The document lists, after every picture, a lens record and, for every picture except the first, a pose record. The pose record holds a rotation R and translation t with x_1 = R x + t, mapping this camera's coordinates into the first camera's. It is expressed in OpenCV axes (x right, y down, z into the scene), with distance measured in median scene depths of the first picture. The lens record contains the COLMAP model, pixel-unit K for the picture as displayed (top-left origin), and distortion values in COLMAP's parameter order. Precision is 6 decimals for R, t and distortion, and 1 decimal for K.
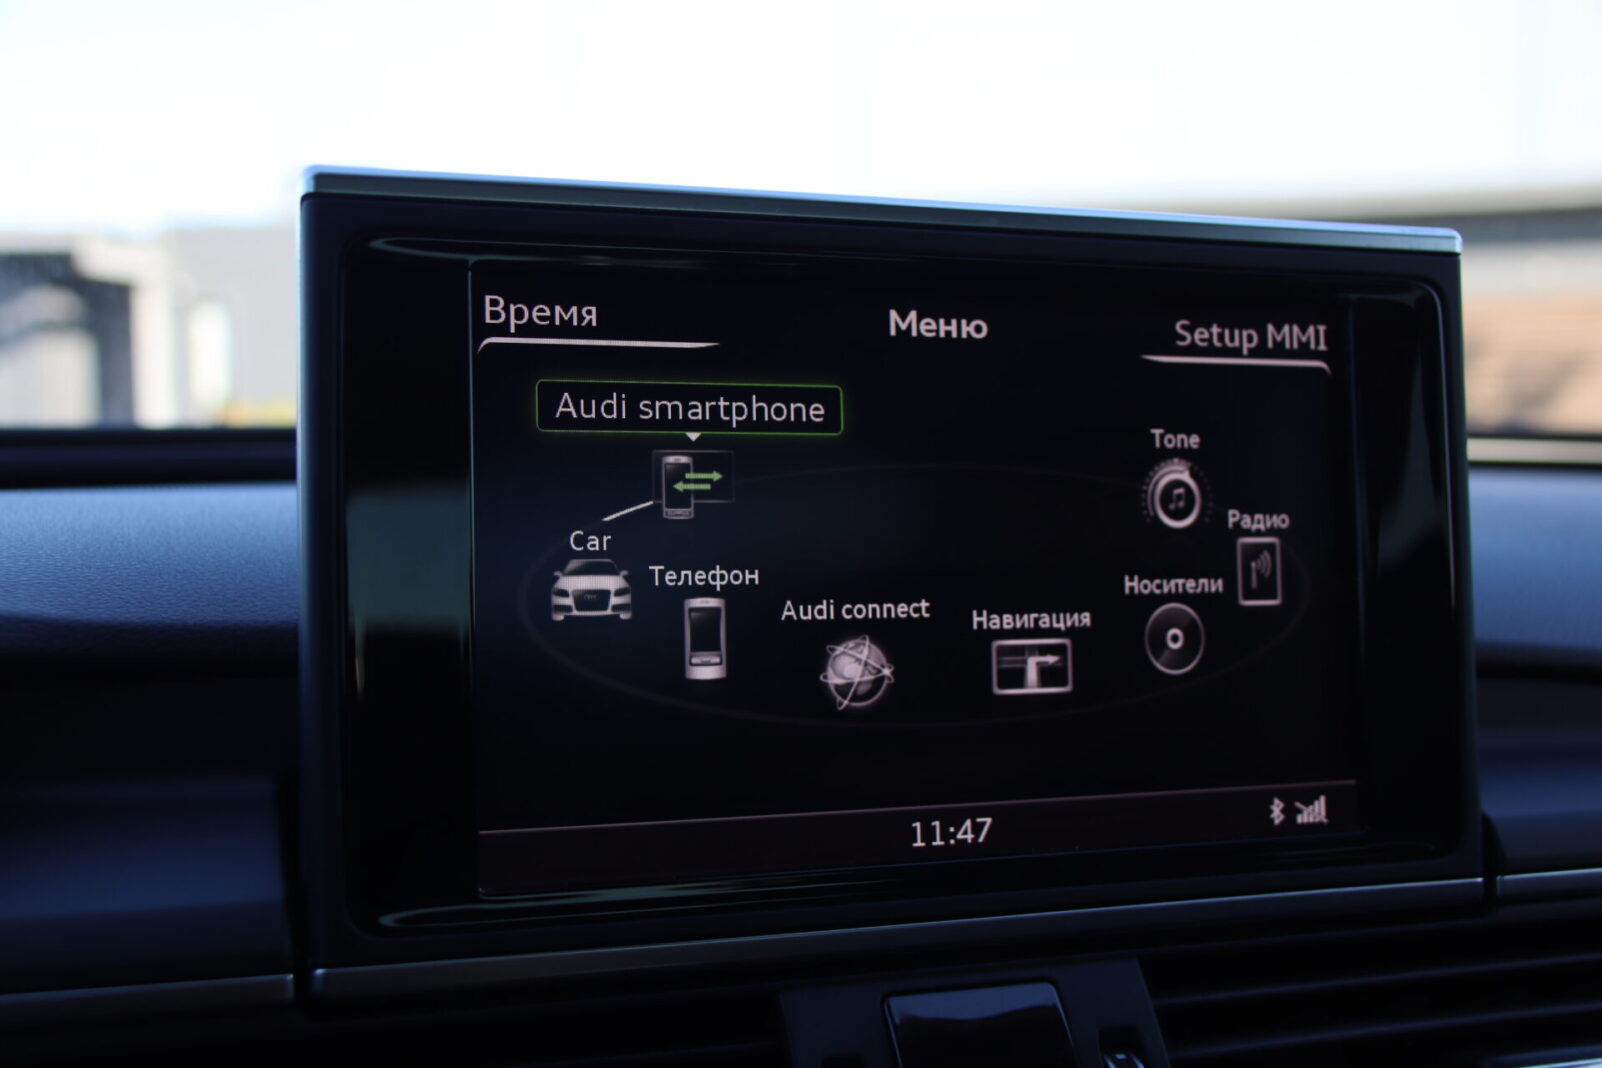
lens RADIAL K [[2117.4, 0, 807.4], [0, 2117.4, 544.3], [0, 0, 1]] dist [0.000632, 0.000000]
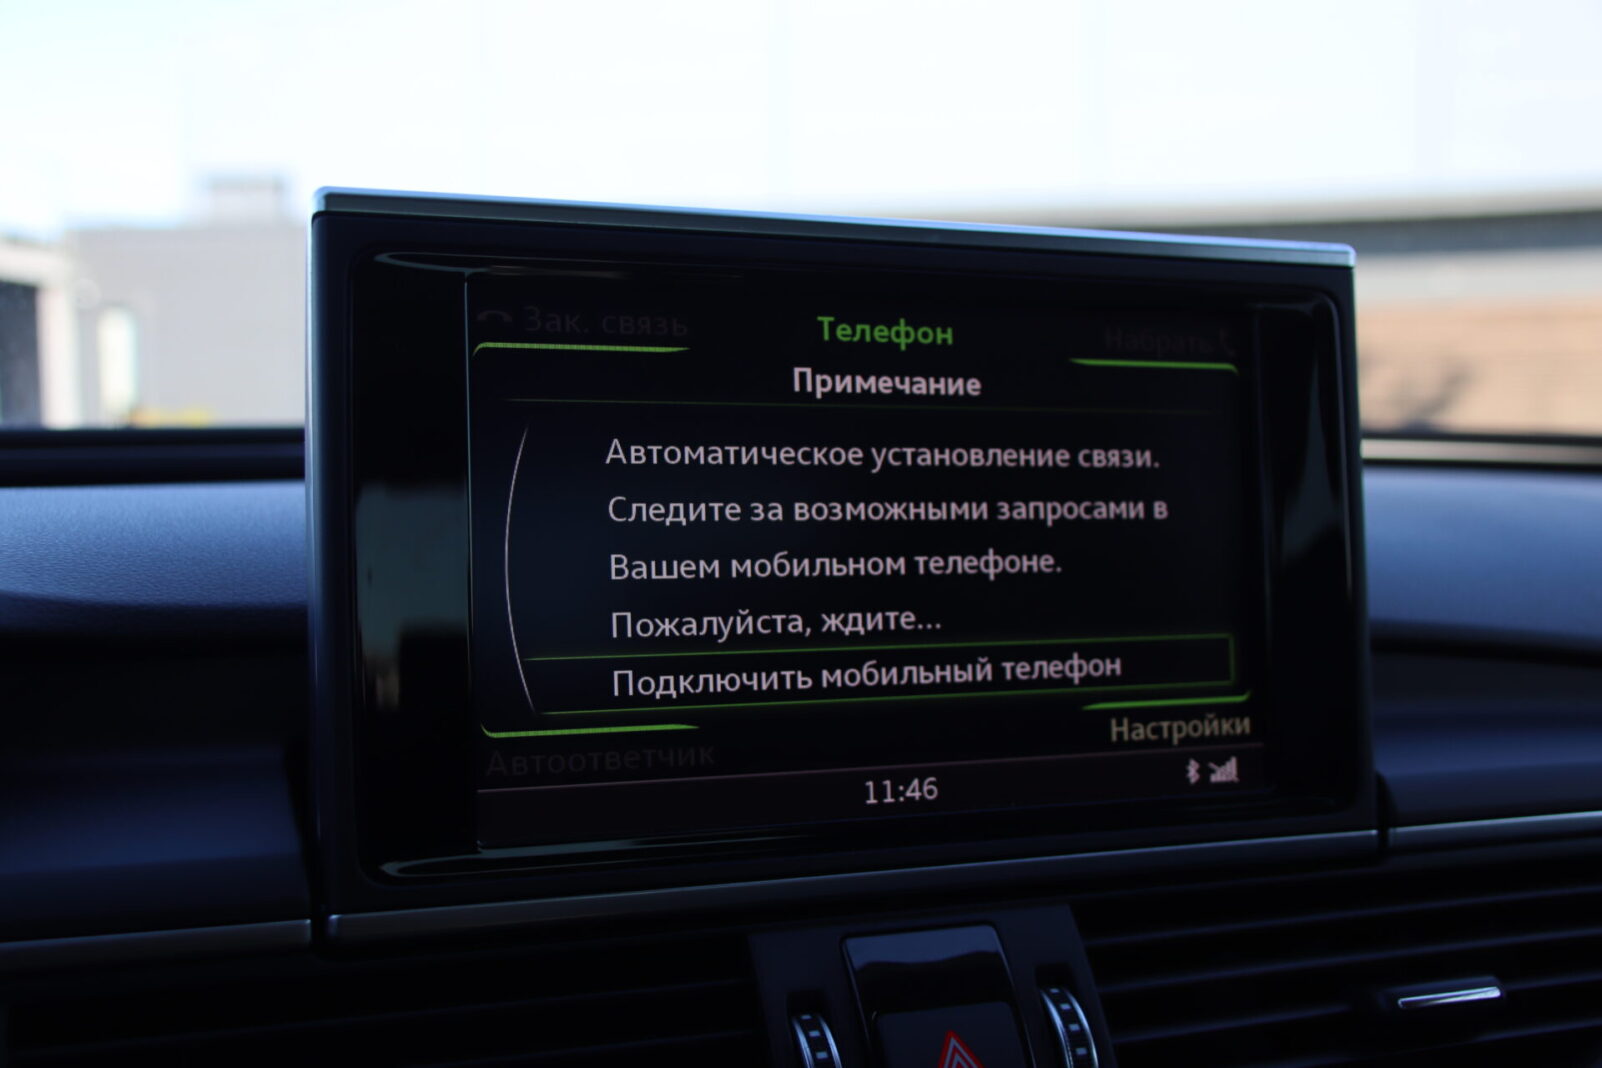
lens RADIAL K [[2117.4, 0, 796.7], [0, 2117.4, 531.7], [0, 0, 1]] dist [0.000632, 0.000000]
pose [[0.999162, -0.003627, 0.040774, -0.030238], [0.003971, 0.999957, -0.008358, 0.009906], [-0.040742, 0.008513, 0.999133, -0.100154]]
